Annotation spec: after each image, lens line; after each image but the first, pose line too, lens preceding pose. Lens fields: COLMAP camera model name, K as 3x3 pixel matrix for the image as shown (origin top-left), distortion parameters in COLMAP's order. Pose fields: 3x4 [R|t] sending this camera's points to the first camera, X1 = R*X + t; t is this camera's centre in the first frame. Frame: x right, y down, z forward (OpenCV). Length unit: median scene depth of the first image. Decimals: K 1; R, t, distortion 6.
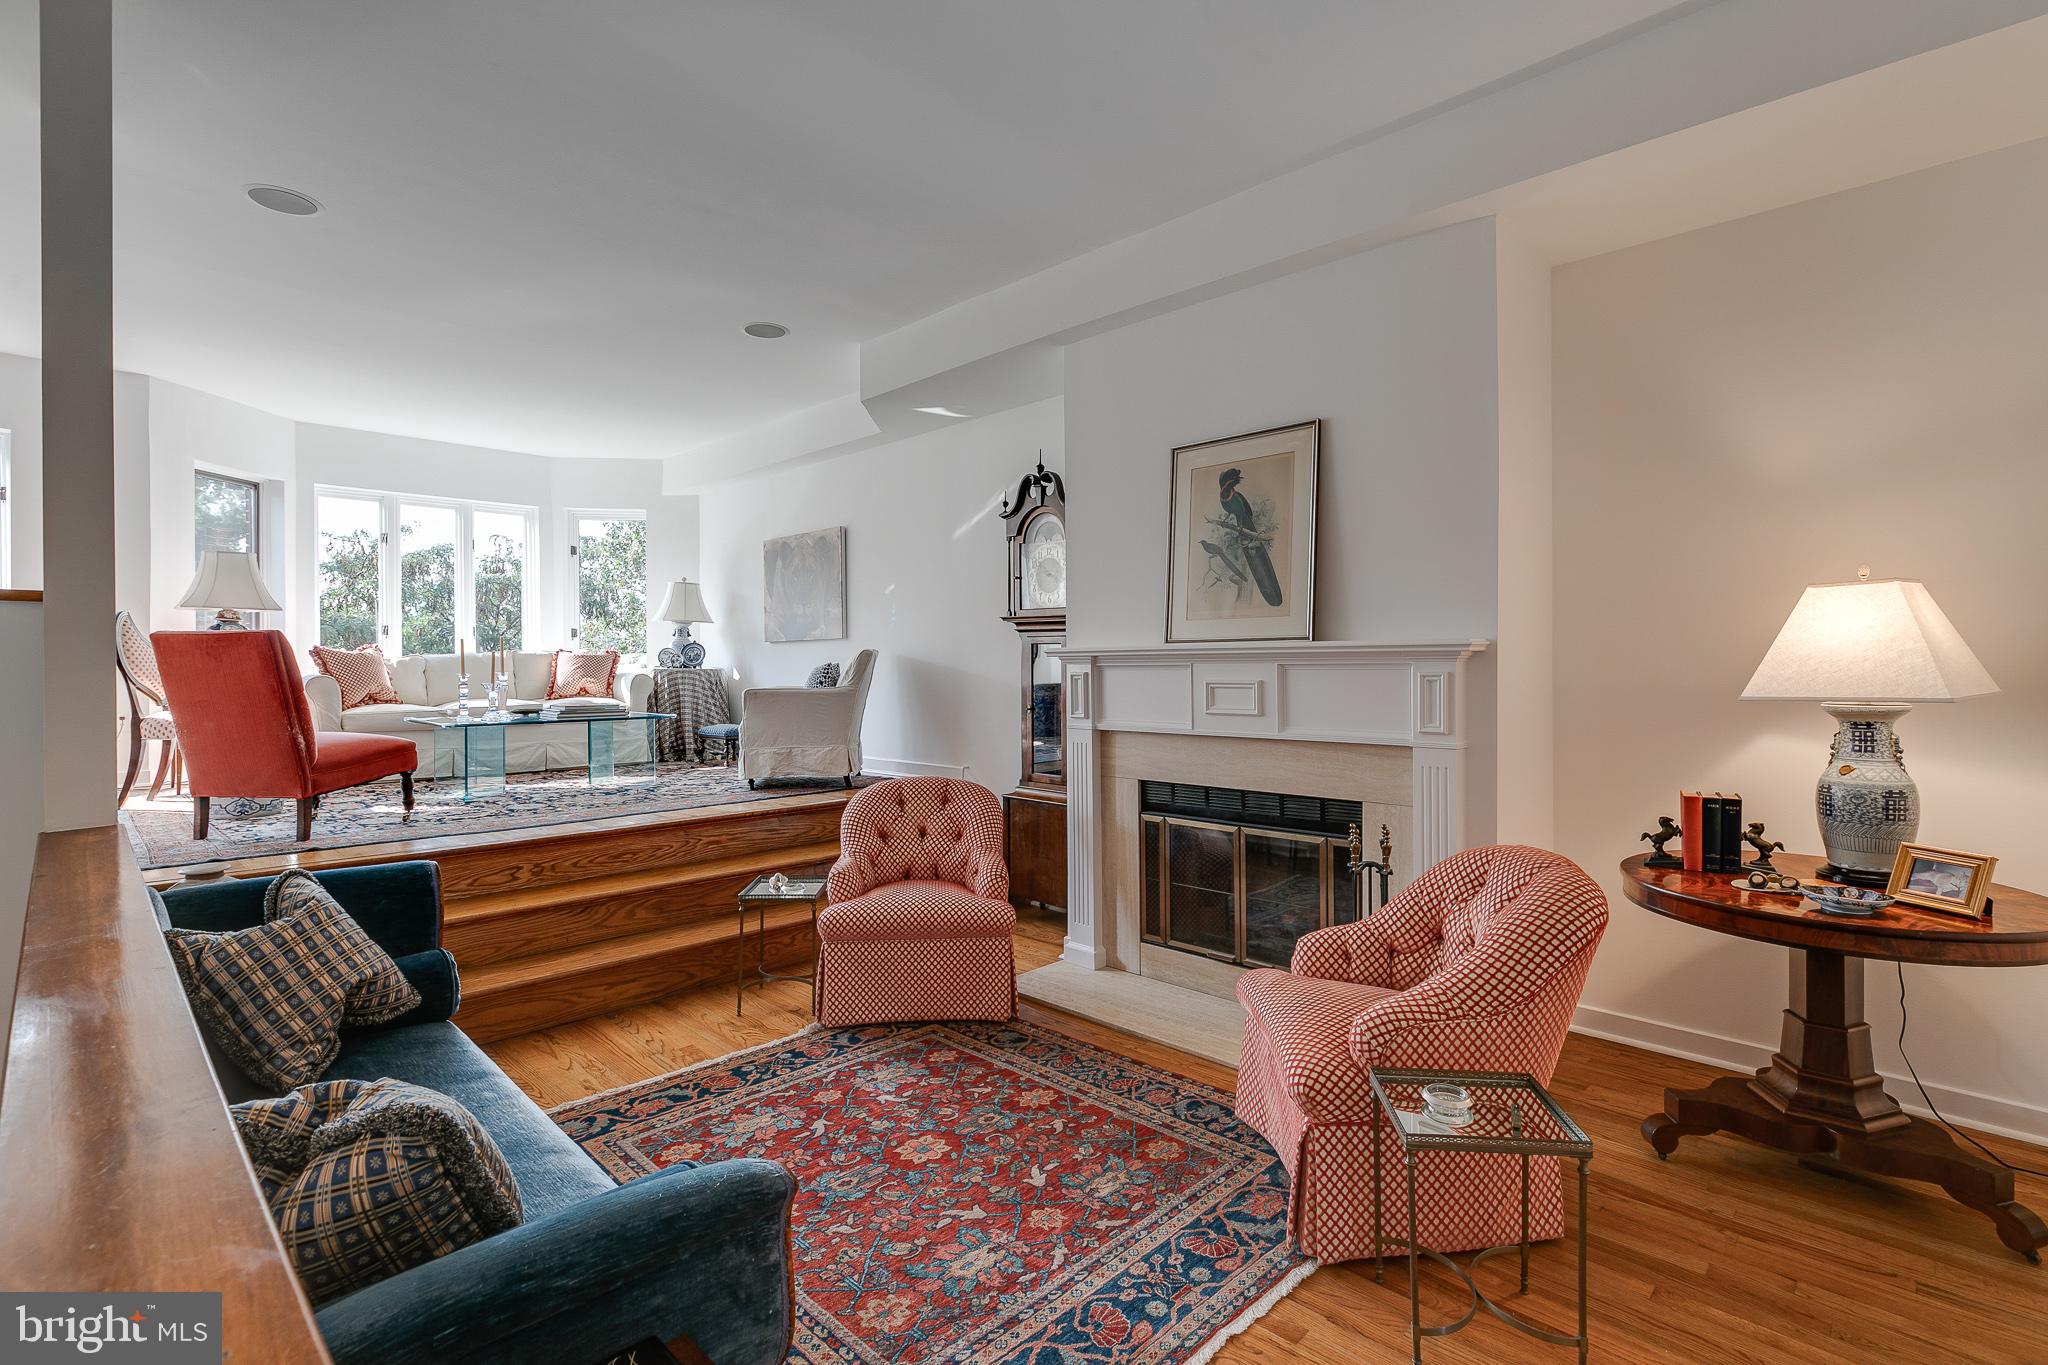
lens RADIAL K [[947.4, 0, 1029.7], [0, 947.4, 669.2], [0, 0, 1]] dist [0.000094, -0.000004]
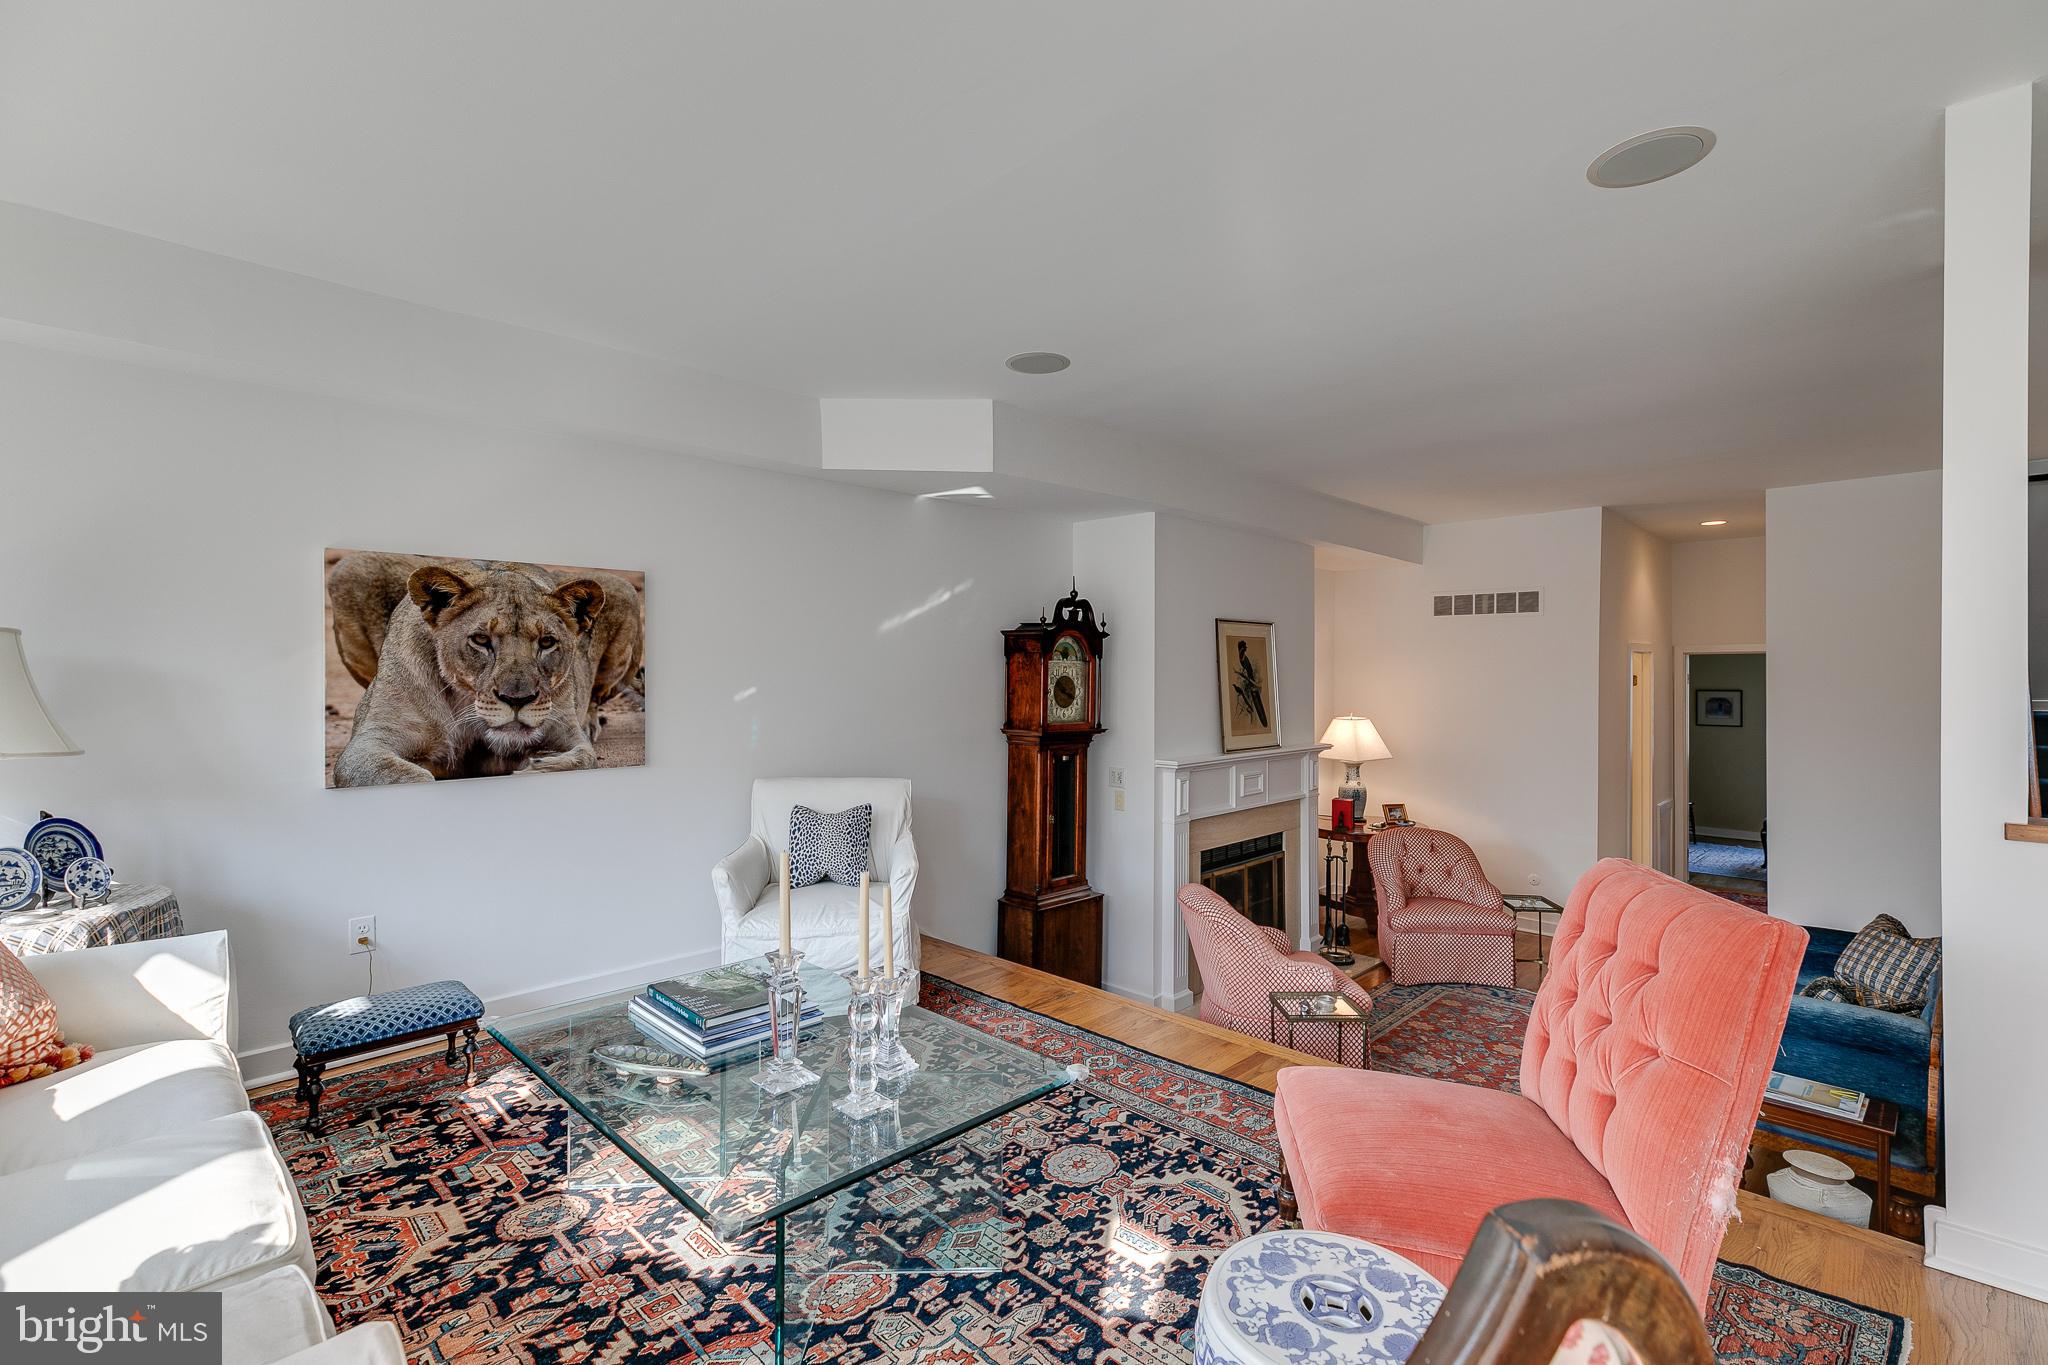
lens RADIAL K [[914.9, 0, 1024.9], [0, 914.9, 690.4], [0, 0, 1]] dist [0.001517, 0.000403]
pose [[0.016192, -0.010569, 0.999813, -0.715609], [0.007166, 0.999920, 0.010454, -0.079063], [-0.999843, 0.006995, 0.016266, 0.722733]]
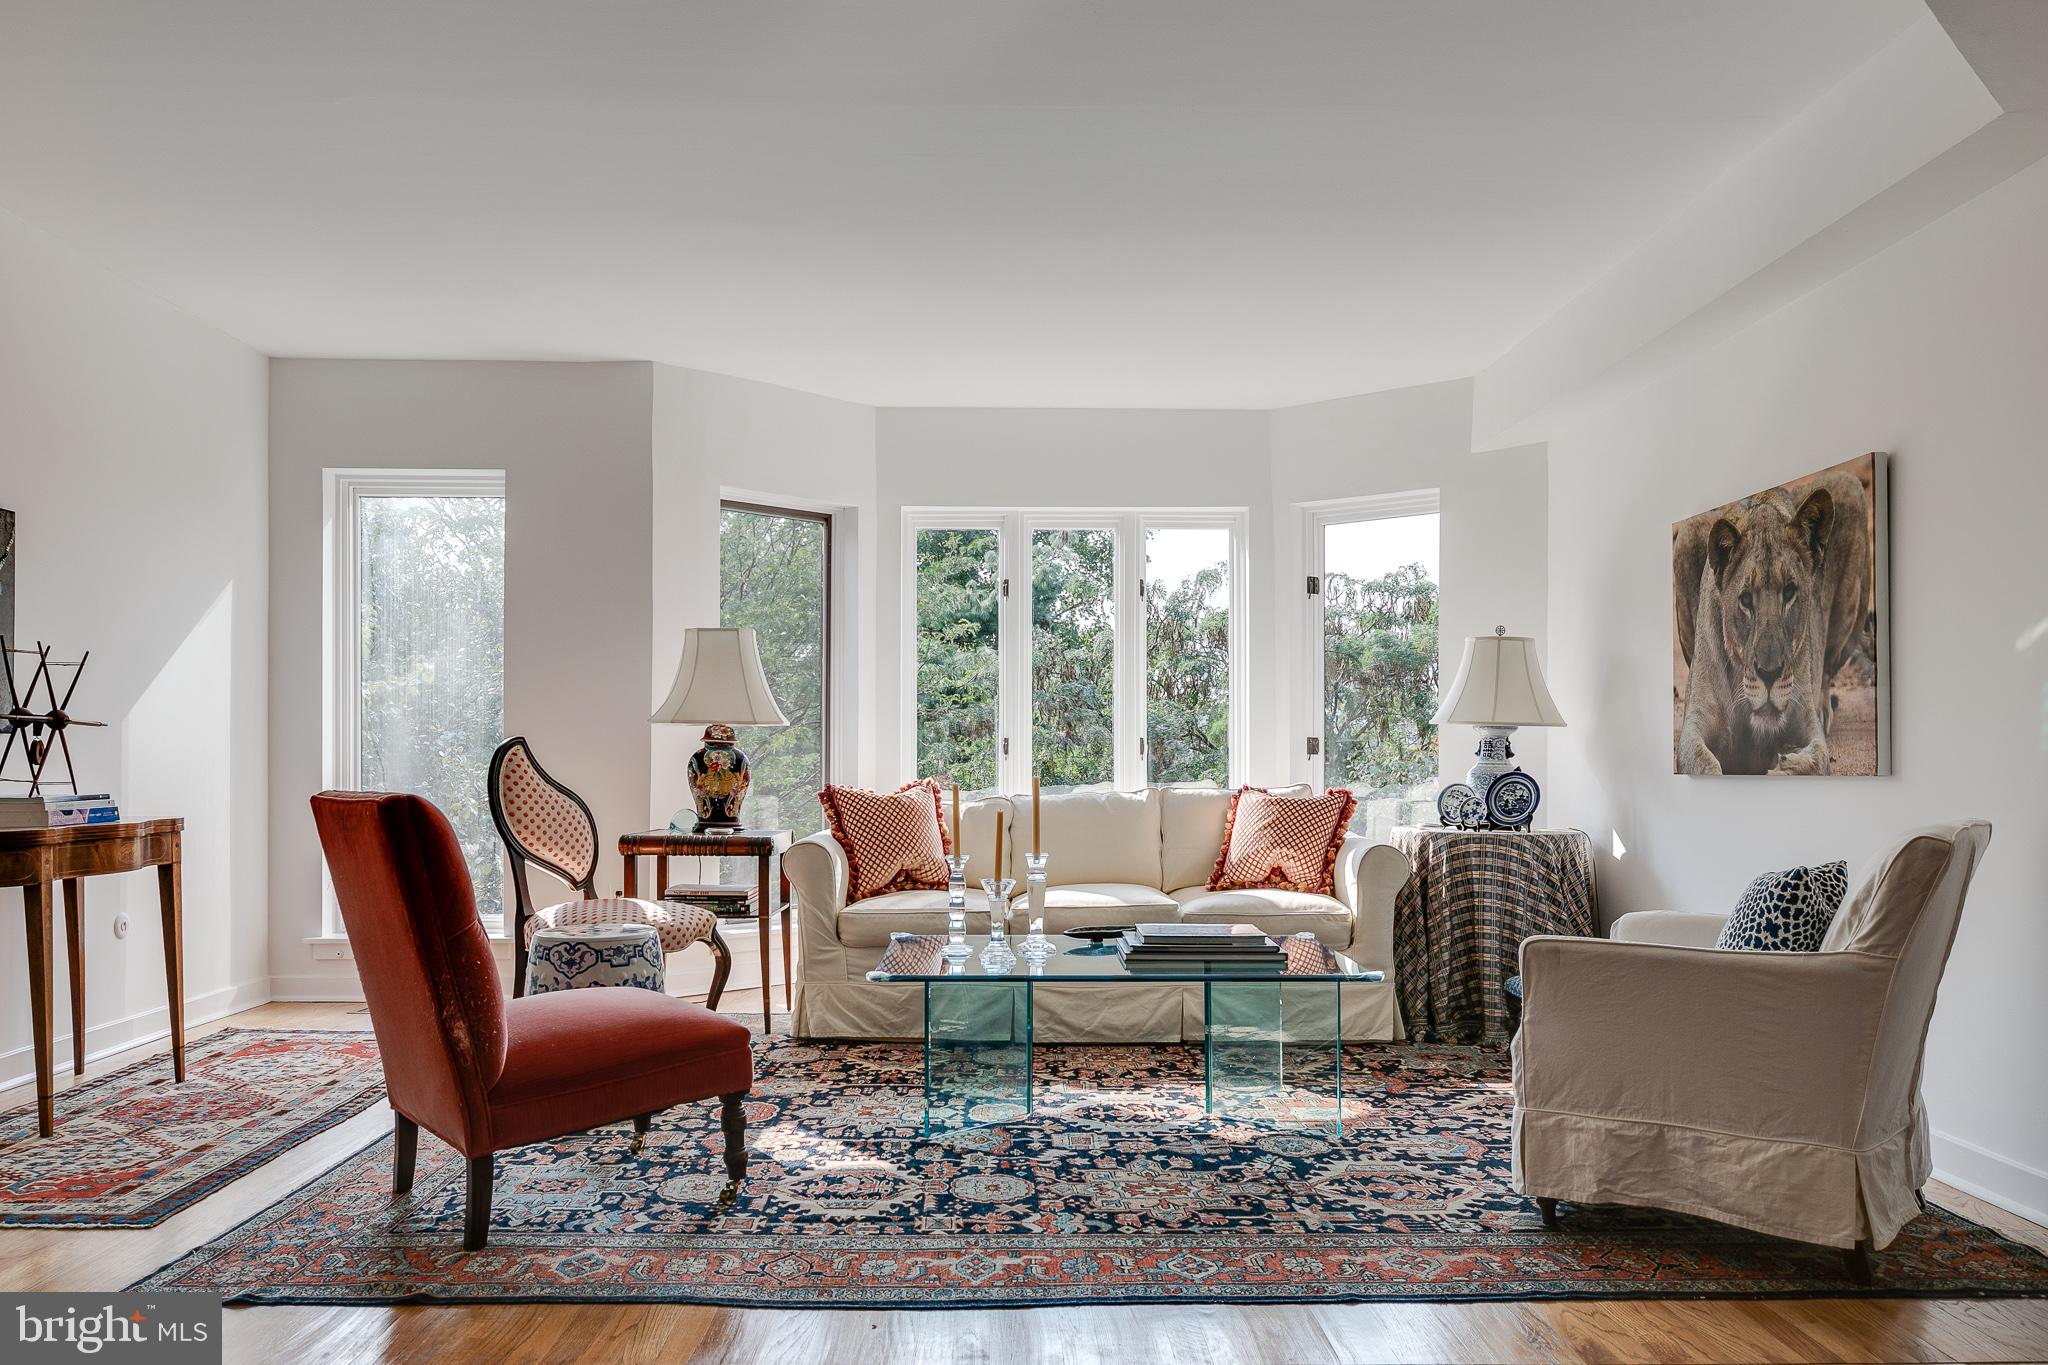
lens RADIAL K [[1471.3, 0, 1023.6], [0, 1471.3, 755.3], [0, 0, 1]] dist [0.028246, 0.001598]
pose [[0.711541, 0.004890, -0.702628, -0.037307], [-0.009836, 0.999947, -0.003002, -0.034496], [0.702576, 0.009047, 0.711551, 0.380016]]
